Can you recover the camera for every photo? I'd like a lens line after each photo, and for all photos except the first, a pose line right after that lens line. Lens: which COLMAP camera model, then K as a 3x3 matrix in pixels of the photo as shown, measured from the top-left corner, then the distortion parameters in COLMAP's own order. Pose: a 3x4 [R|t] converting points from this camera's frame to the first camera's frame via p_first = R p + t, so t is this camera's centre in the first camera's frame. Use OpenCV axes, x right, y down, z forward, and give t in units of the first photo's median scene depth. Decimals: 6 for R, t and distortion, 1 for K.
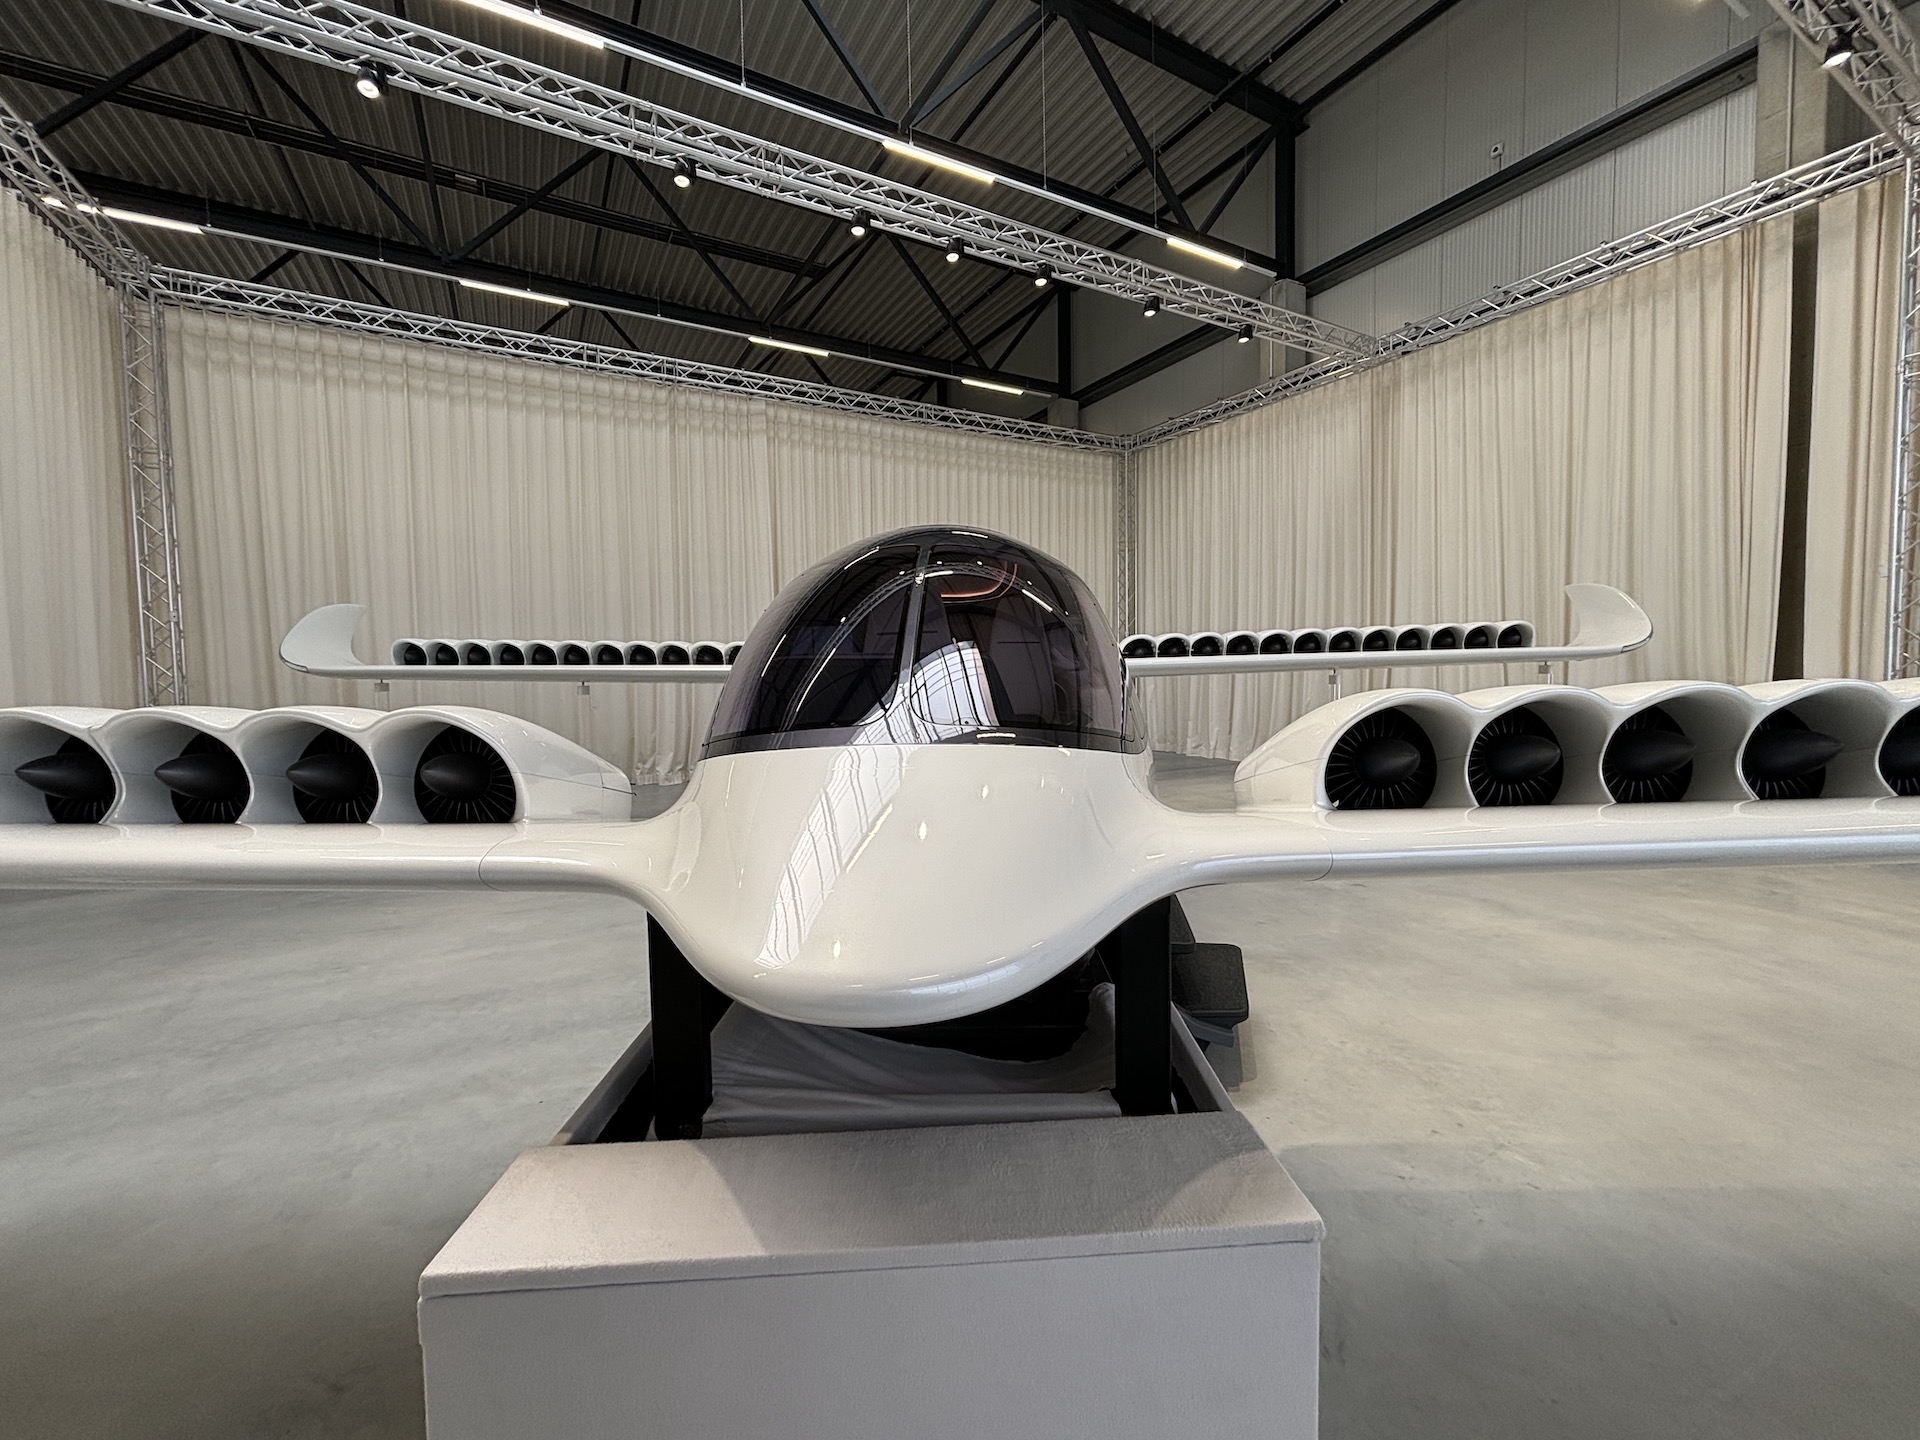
lens RADIAL K [[770.7, 0, 959.1], [0, 770.7, 706.8], [0, 0, 1]] dist [0.000453, -0.000490]
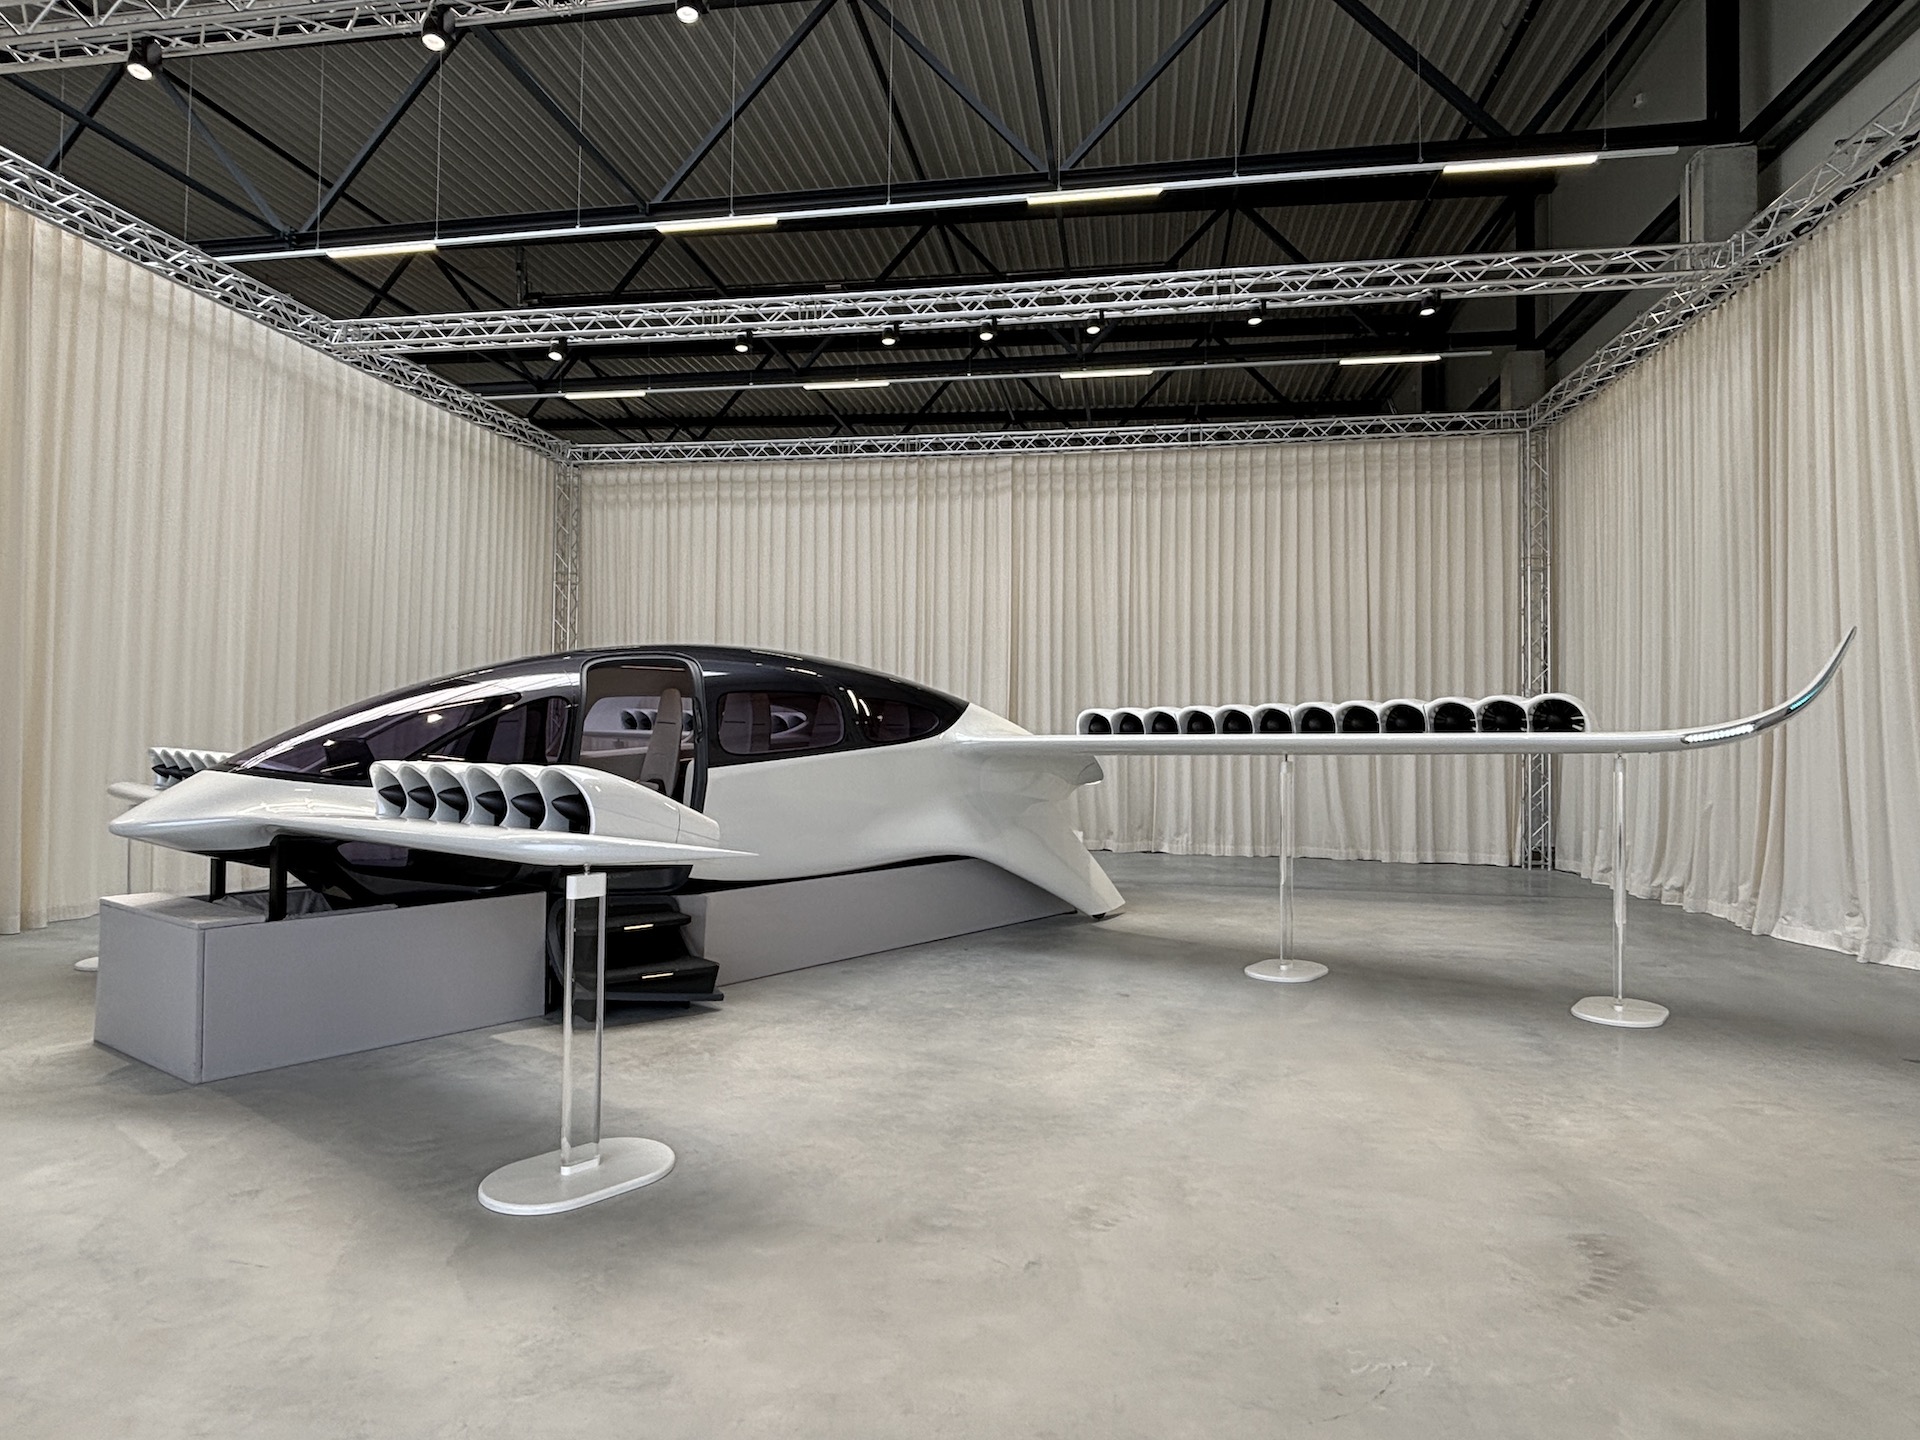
lens RADIAL K [[1077.8, 0, 960.4], [0, 1077.8, 709.8], [0, 0, 1]] dist [0.000756, -0.000203]
pose [[0.779859, 0.006727, -0.625919, 0.729150], [-0.055228, 0.996782, -0.058099, -0.007719], [0.623514, 0.079877, 0.777721, -0.059725]]
